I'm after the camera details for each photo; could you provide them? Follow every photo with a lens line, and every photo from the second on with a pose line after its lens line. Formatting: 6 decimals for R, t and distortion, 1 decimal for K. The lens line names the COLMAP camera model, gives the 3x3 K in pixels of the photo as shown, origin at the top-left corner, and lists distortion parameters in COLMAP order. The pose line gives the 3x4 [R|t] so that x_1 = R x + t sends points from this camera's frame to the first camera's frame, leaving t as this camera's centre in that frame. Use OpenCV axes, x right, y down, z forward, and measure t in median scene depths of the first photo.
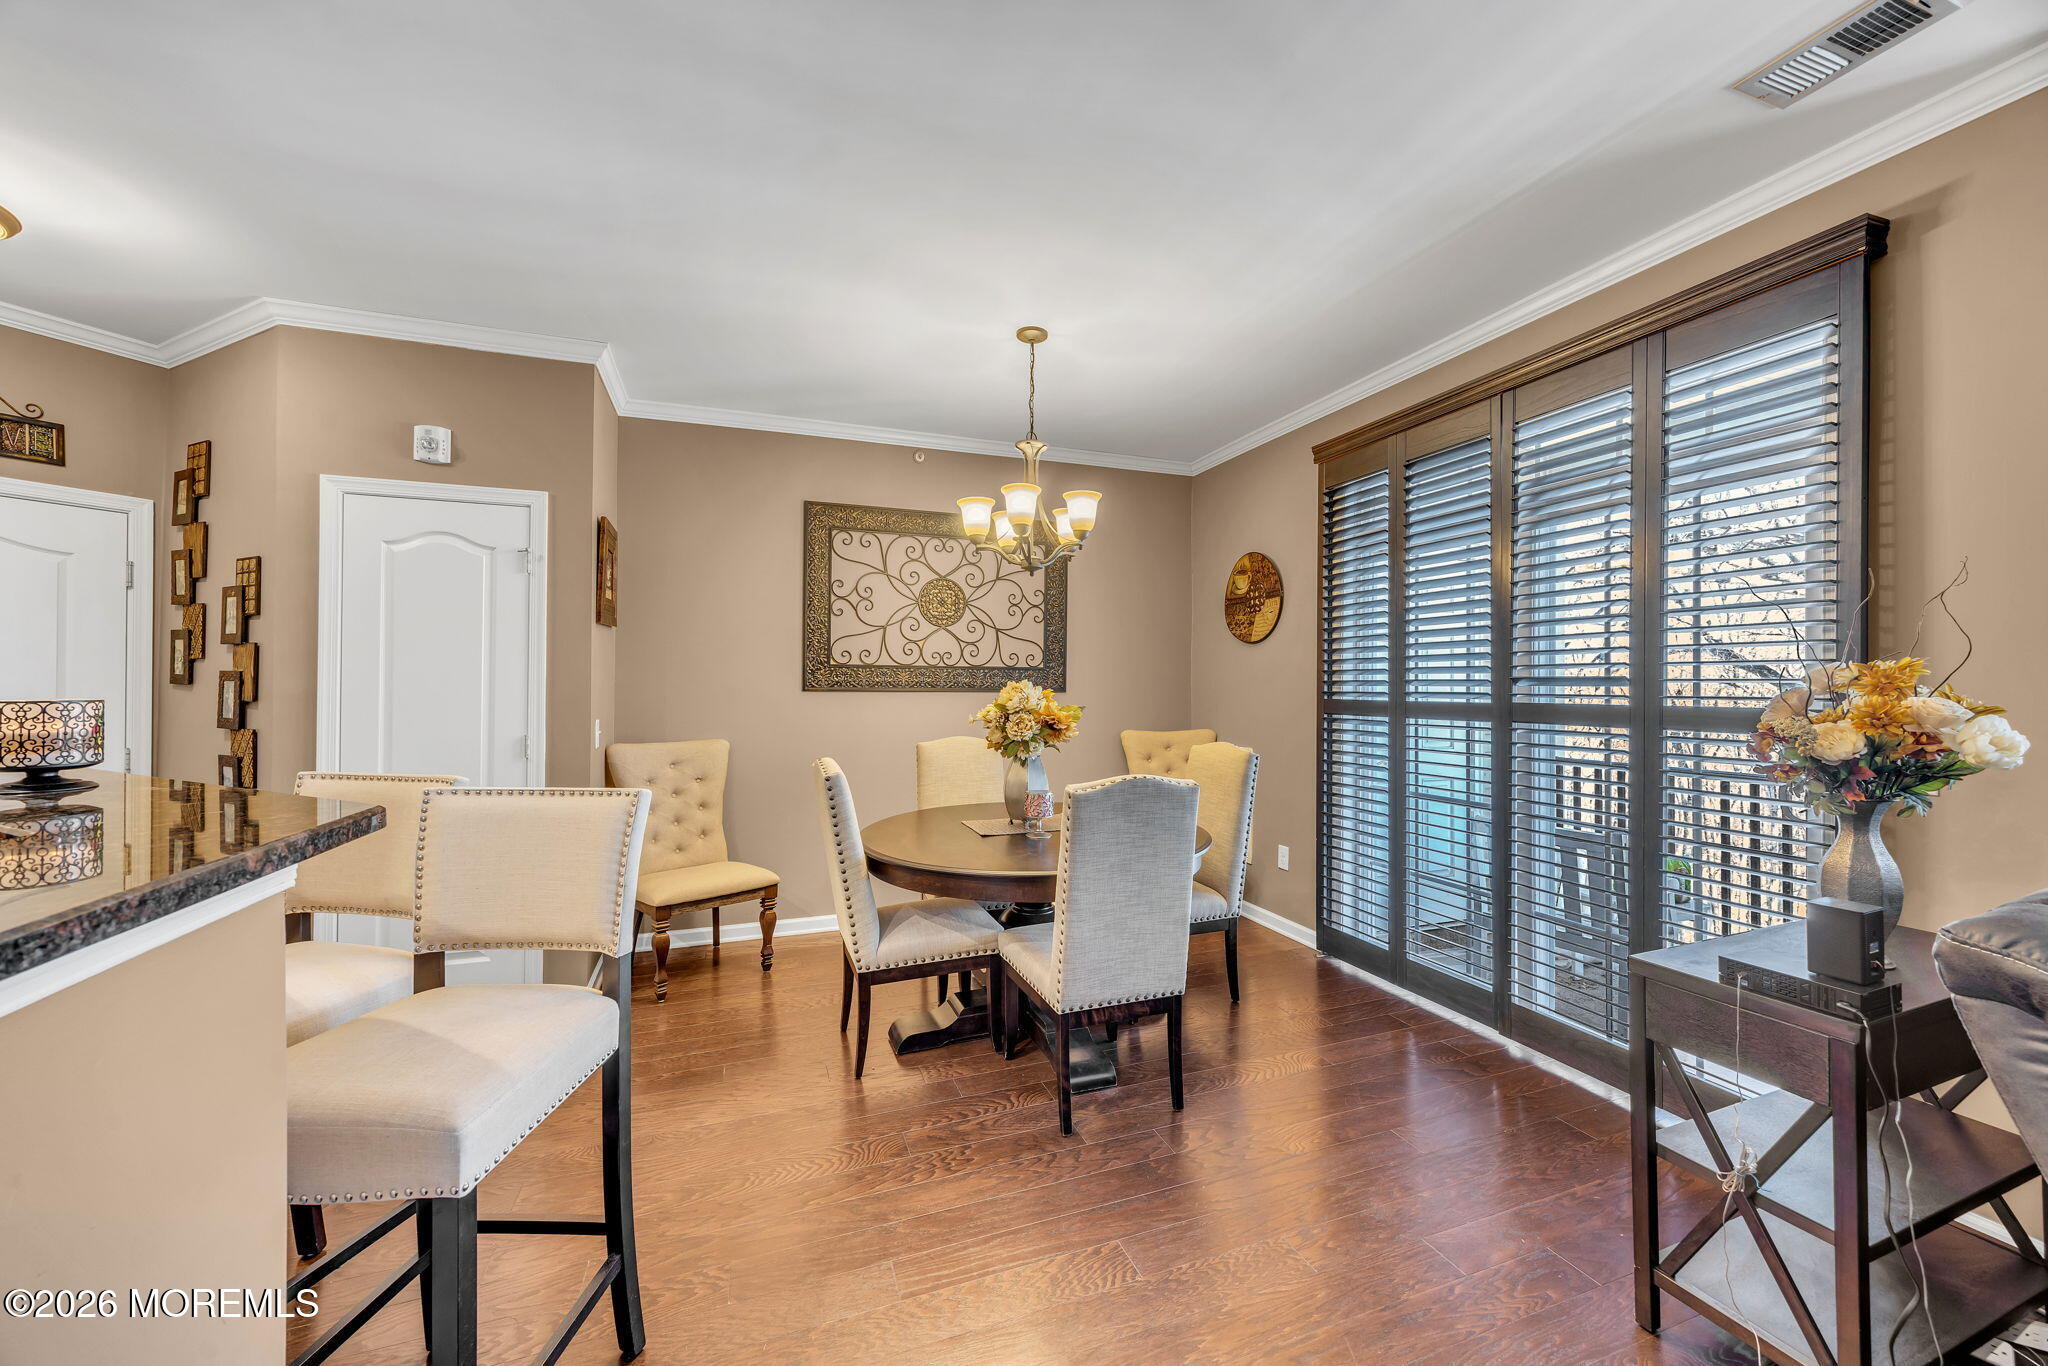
lens RADIAL K [[782.3, 0, 1029.4], [0, 782.3, 683.6], [0, 0, 1]] dist [0.000400, 0.000121]
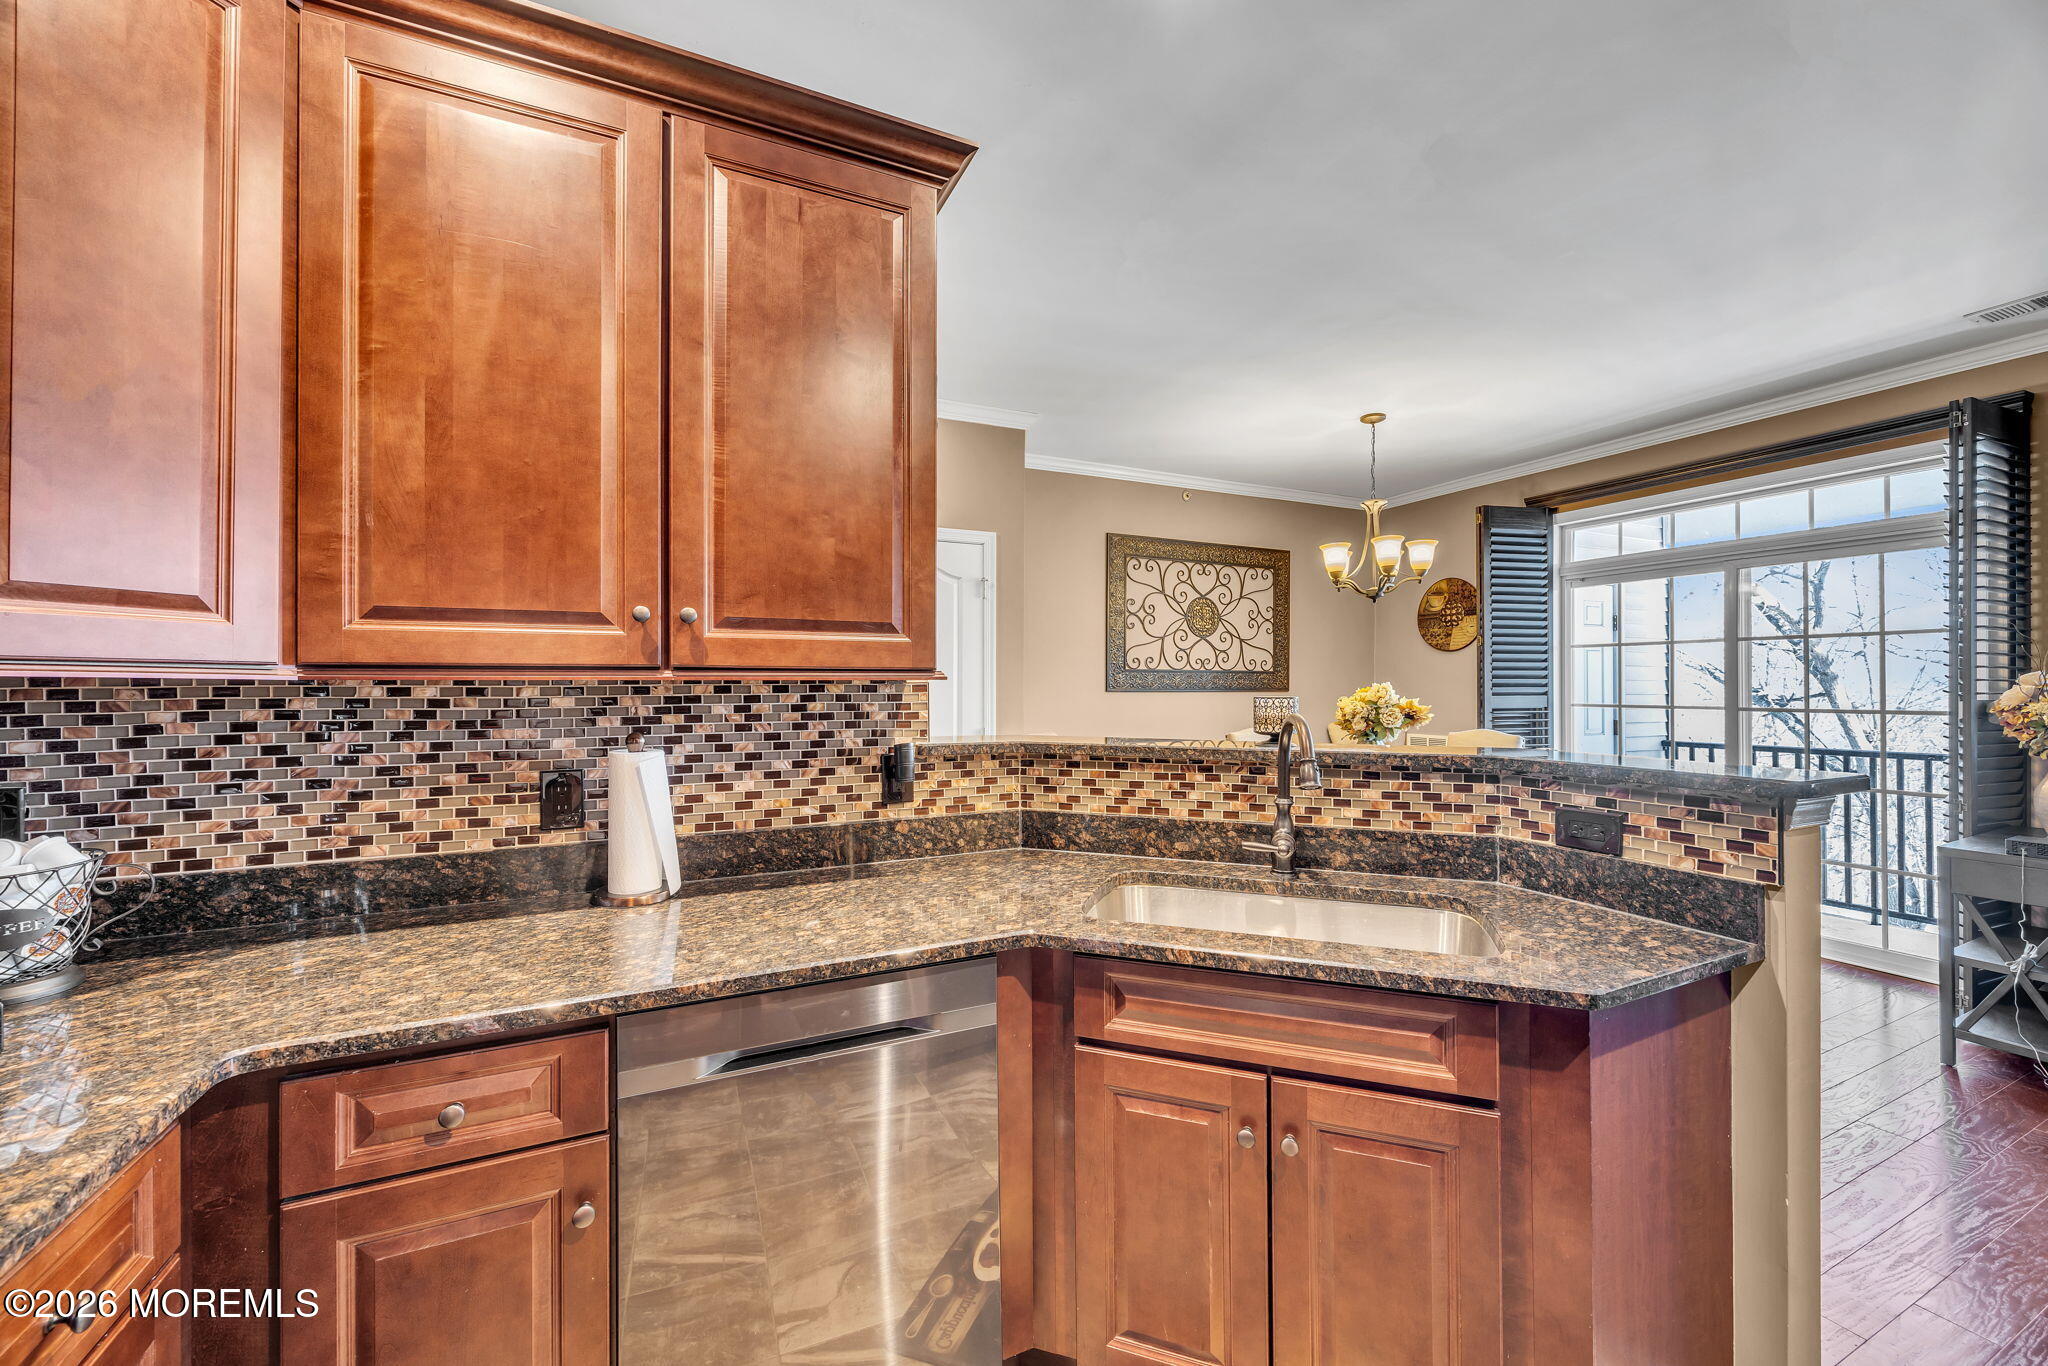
lens RADIAL K [[802.9, 0, 1033.9], [0, 802.9, 684.6], [0, 0, 1]] dist [0.001315, 0.000122]
pose [[0.995853, -0.003963, 0.090891, -0.638001], [0.003933, 0.999992, 0.000517, -0.003216], [-0.090892, -0.000157, 0.995861, -0.265602]]
